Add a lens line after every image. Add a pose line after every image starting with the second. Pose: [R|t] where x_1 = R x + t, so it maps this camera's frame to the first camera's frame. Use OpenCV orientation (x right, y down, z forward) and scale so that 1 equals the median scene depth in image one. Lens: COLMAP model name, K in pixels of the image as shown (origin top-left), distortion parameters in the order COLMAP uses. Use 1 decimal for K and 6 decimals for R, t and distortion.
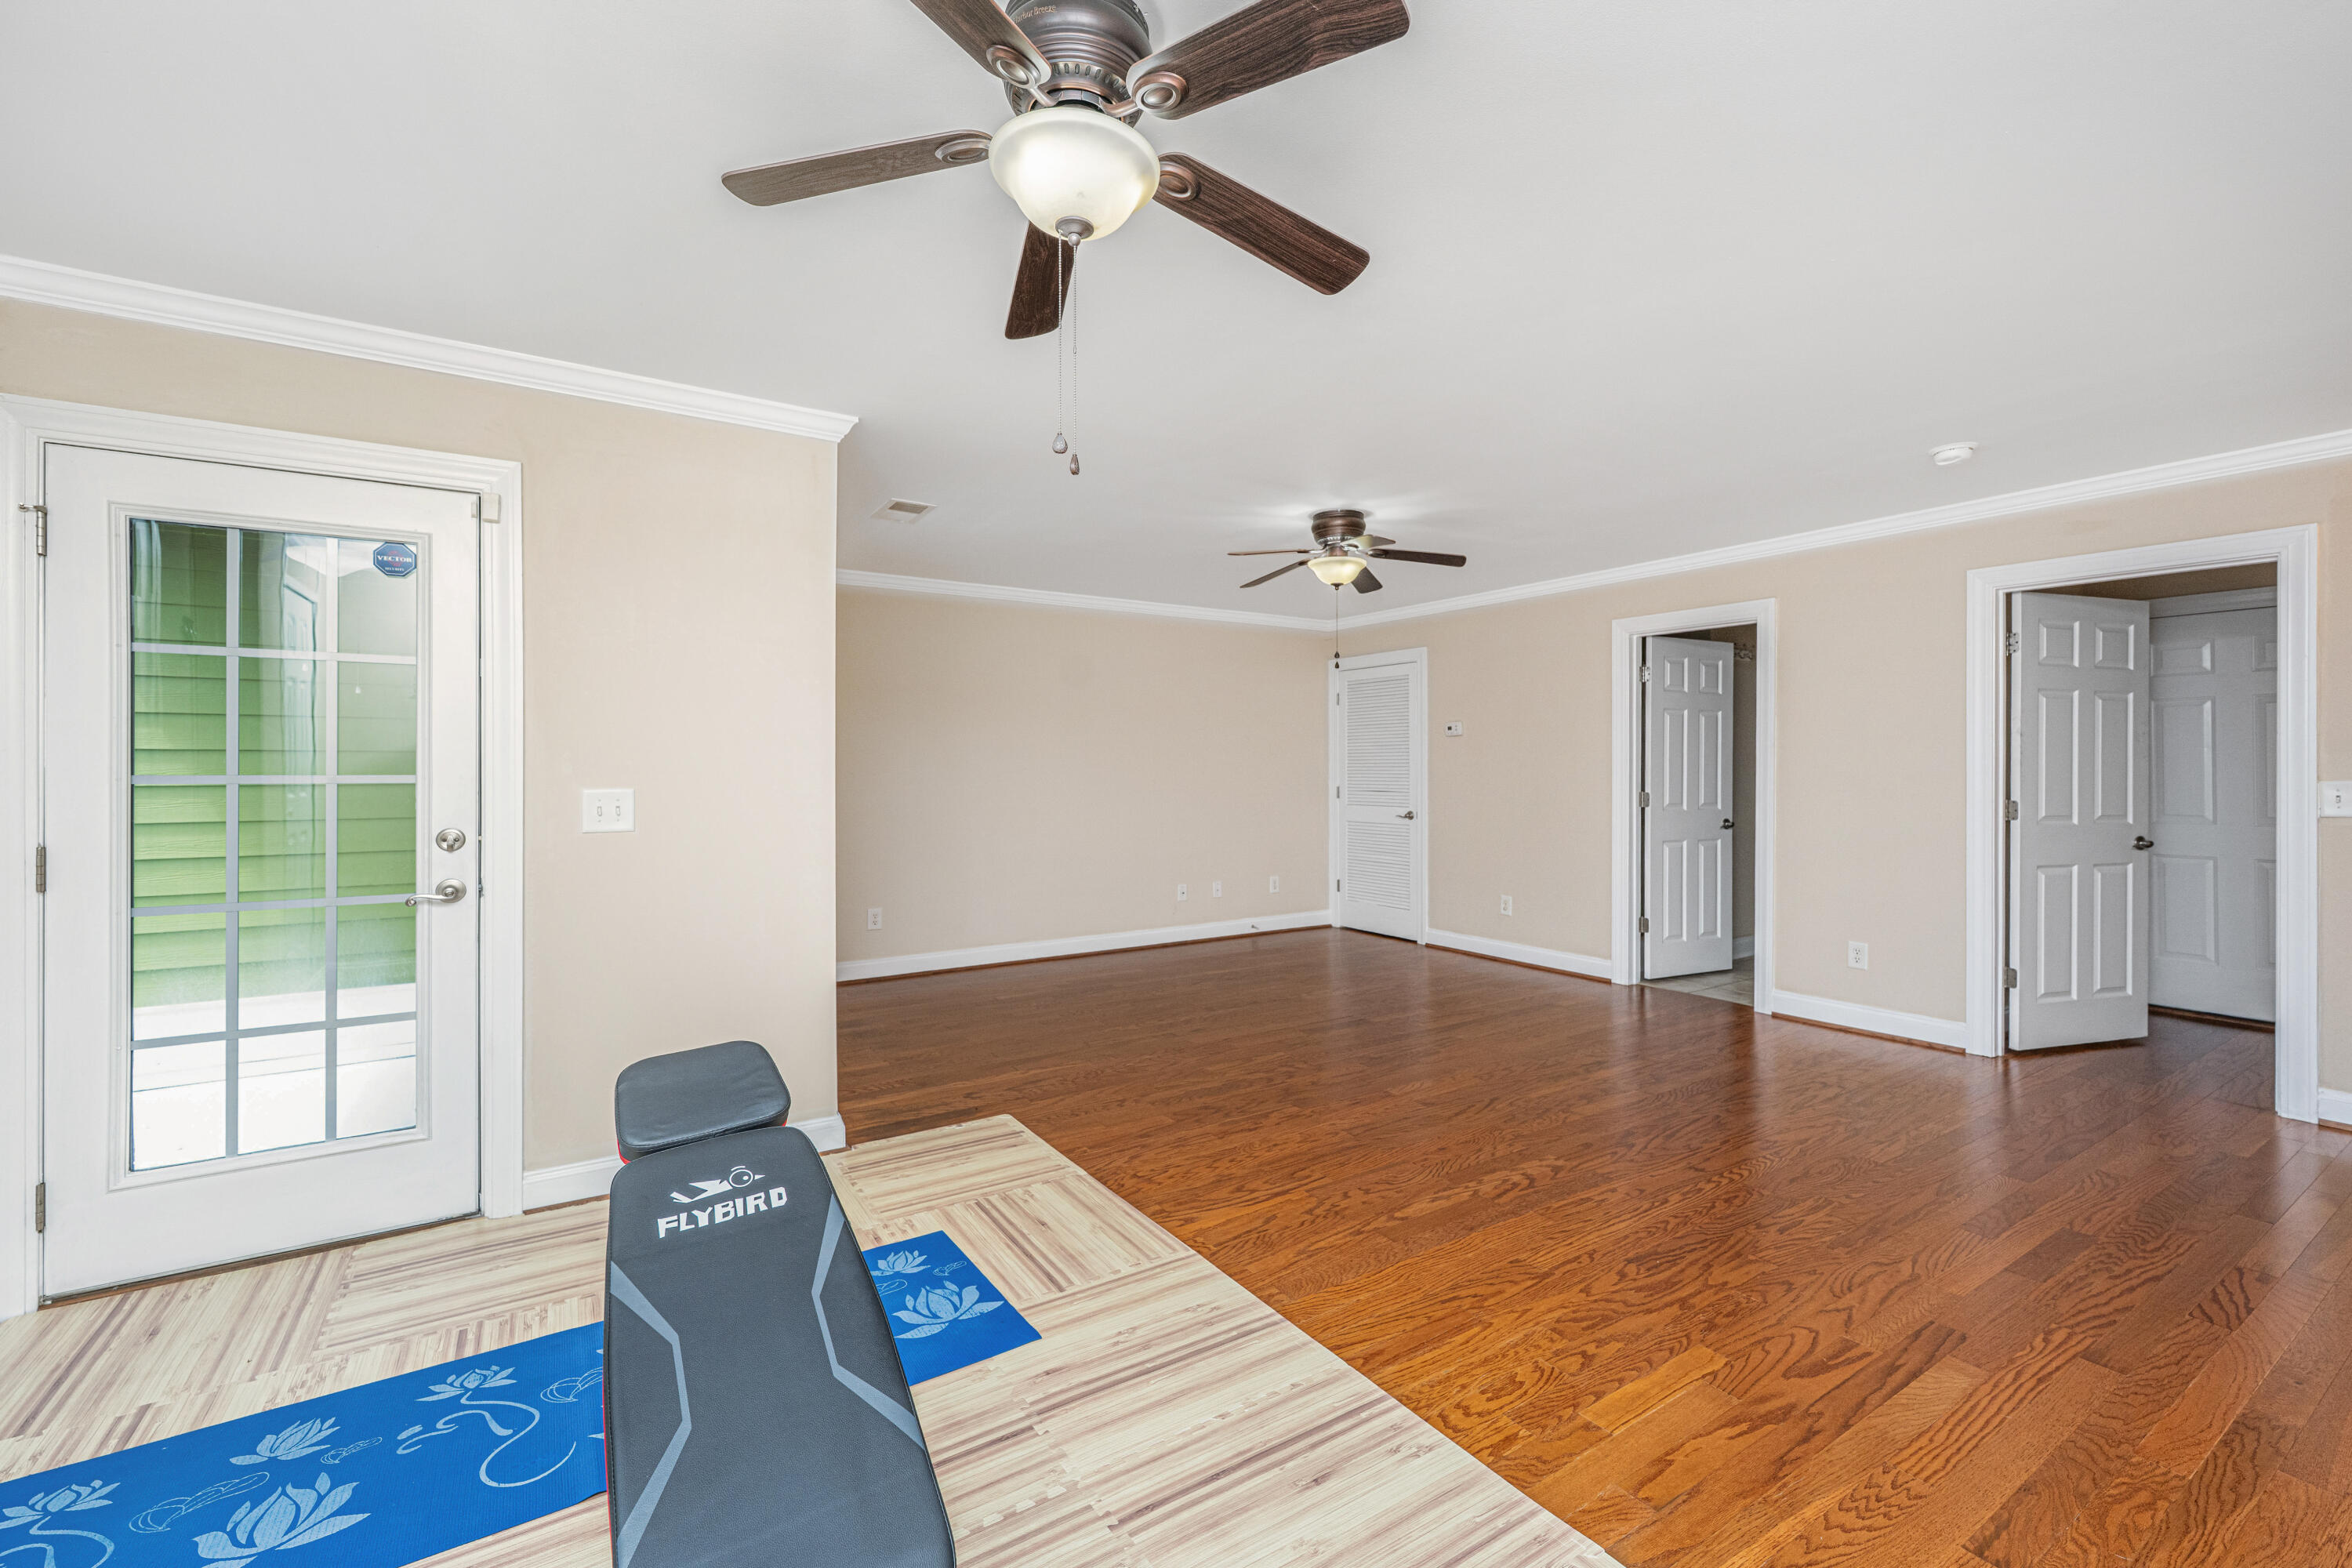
lens RADIAL K [[950.0, 0, 1181.9], [0, 950.0, 770.7], [0, 0, 1]] dist [0.002102, 0.000087]
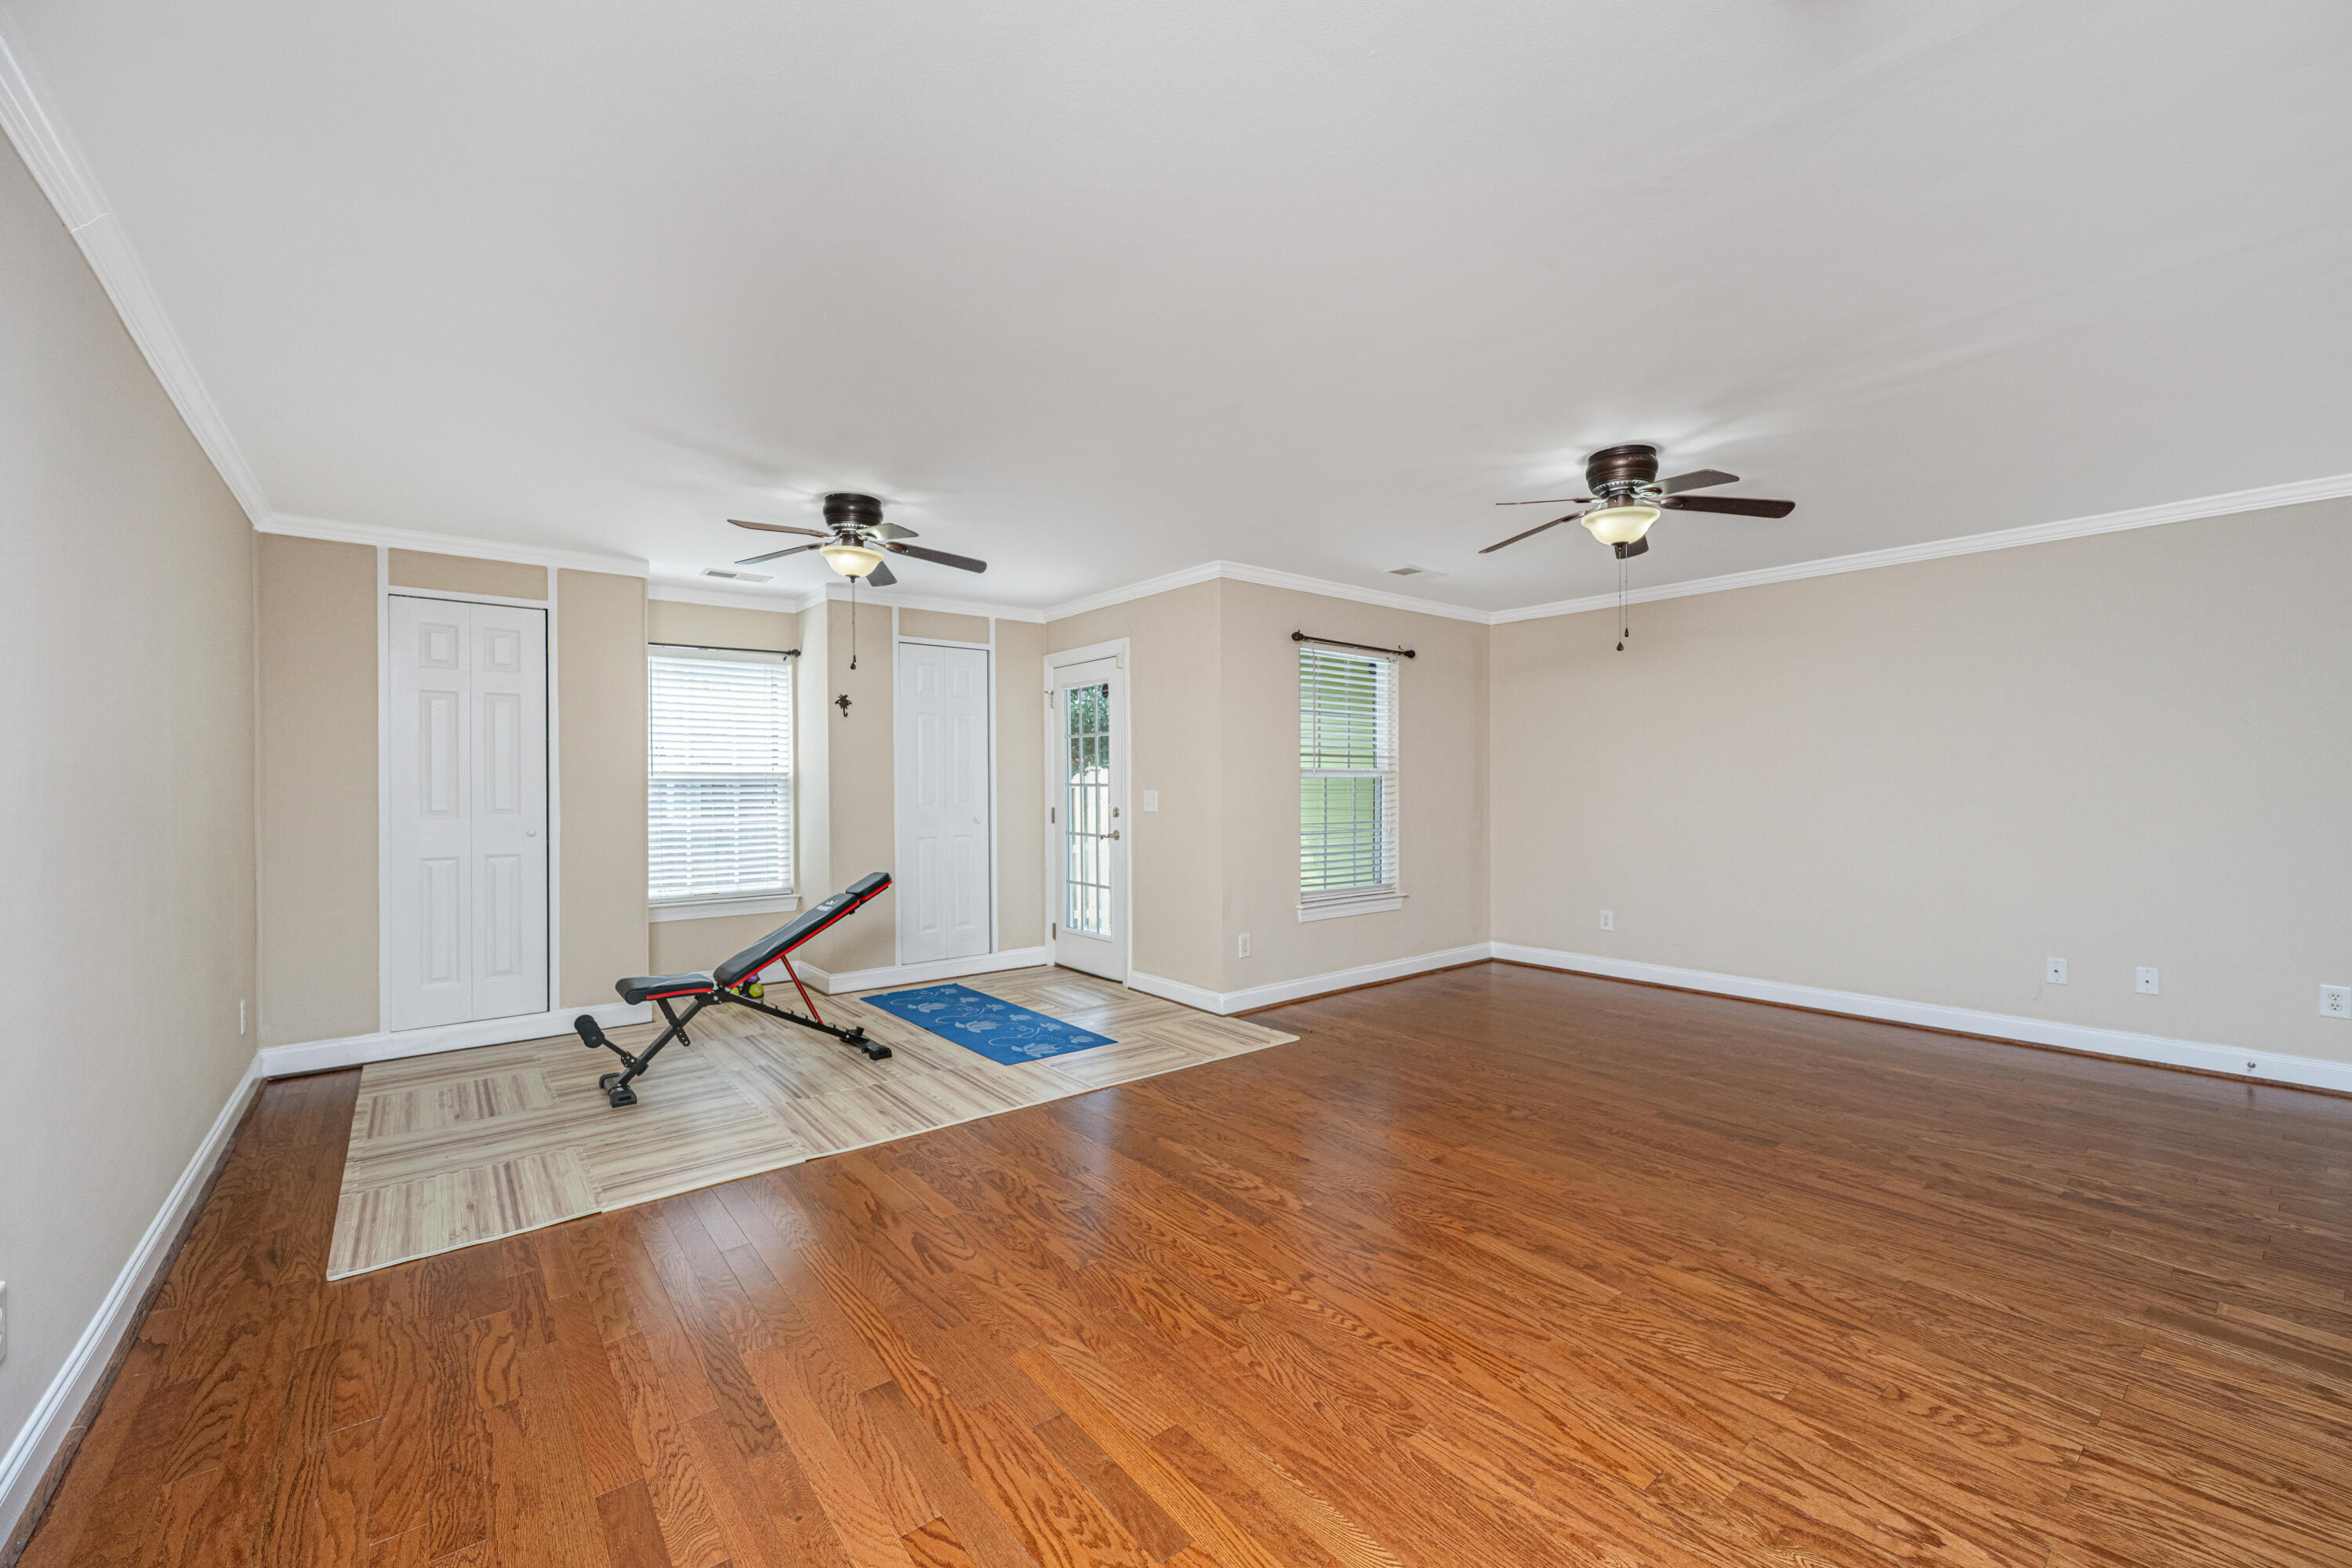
lens RADIAL K [[950.0, 0, 1195.8], [0, 950.0, 805.1], [0, 0, 1]] dist [0.002102, 0.000087]
pose [[0.121799, 0.021003, -0.992333, 1.631355], [0.002422, 0.999767, 0.021458, 0.005841], [0.992552, -0.005017, 0.121719, 1.006016]]
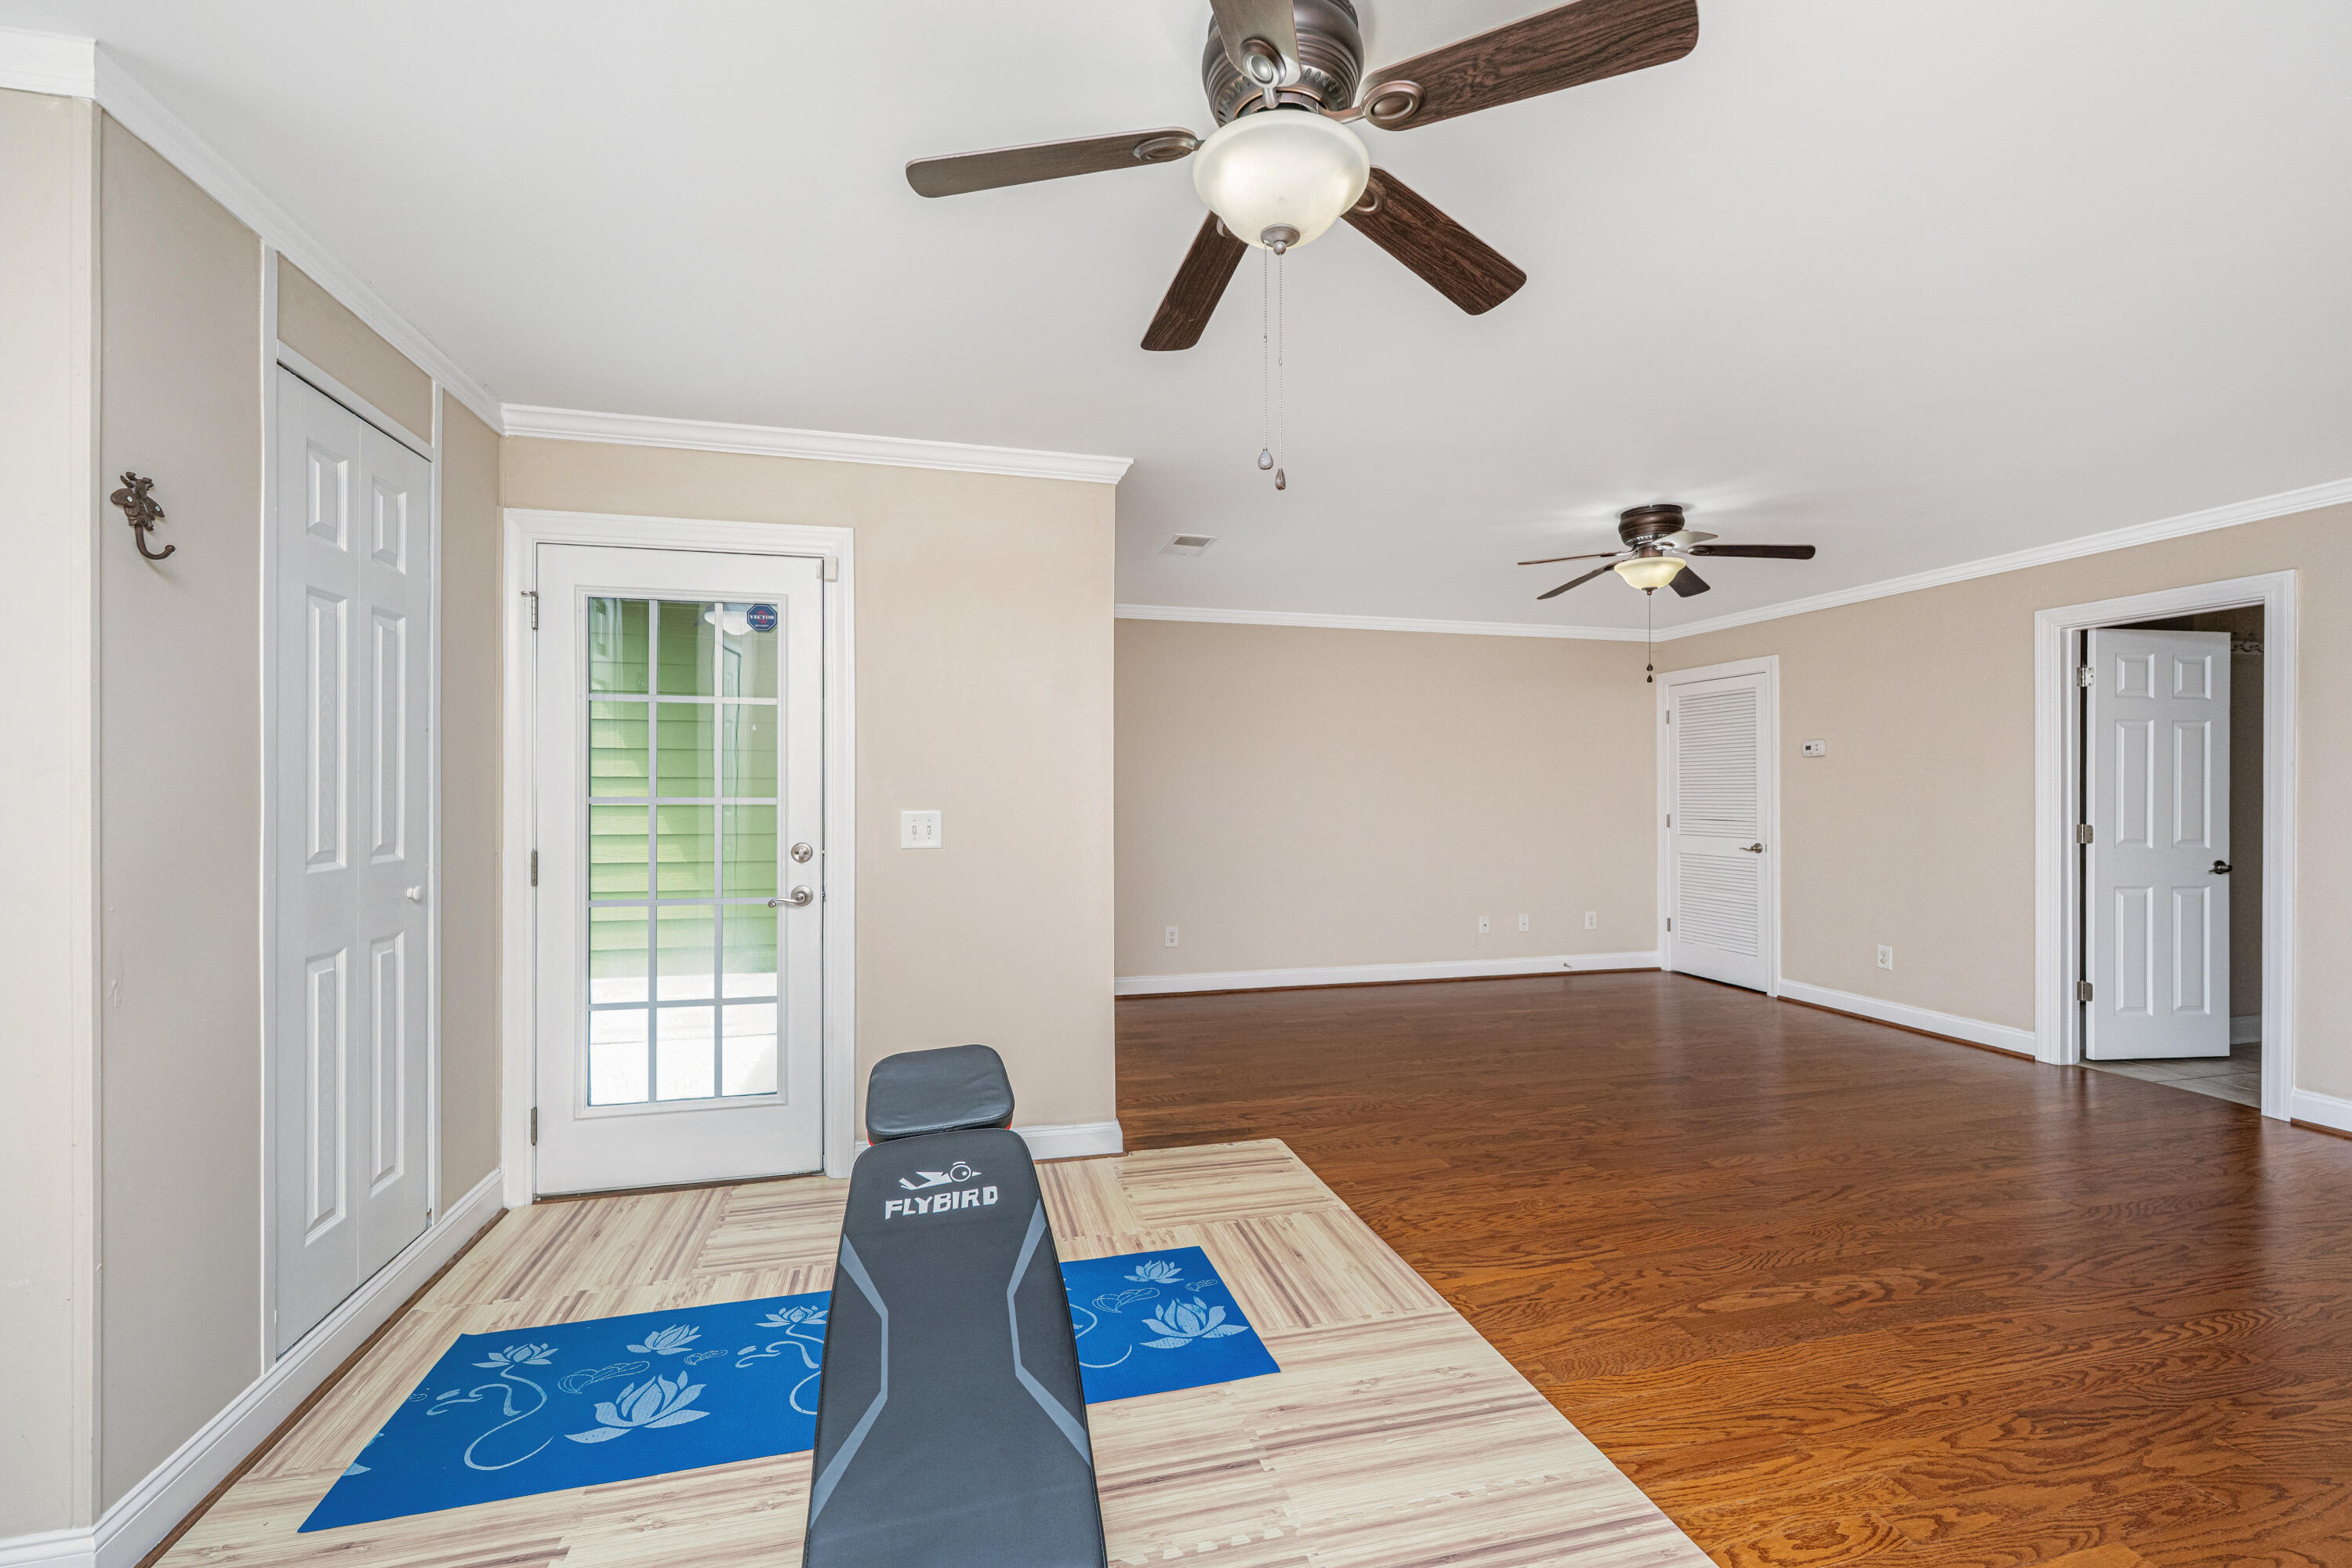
lens RADIAL K [[950.0, 0, 1198.9], [0, 950.0, 793.9], [0, 0, 1]] dist [0.002102, 0.000087]
pose [[0.951300, 0.002215, -0.308260, 0.062399], [-0.002825, 0.999995, -0.001534, 0.000108], [0.308255, 0.002330, 0.951301, 0.029938]]
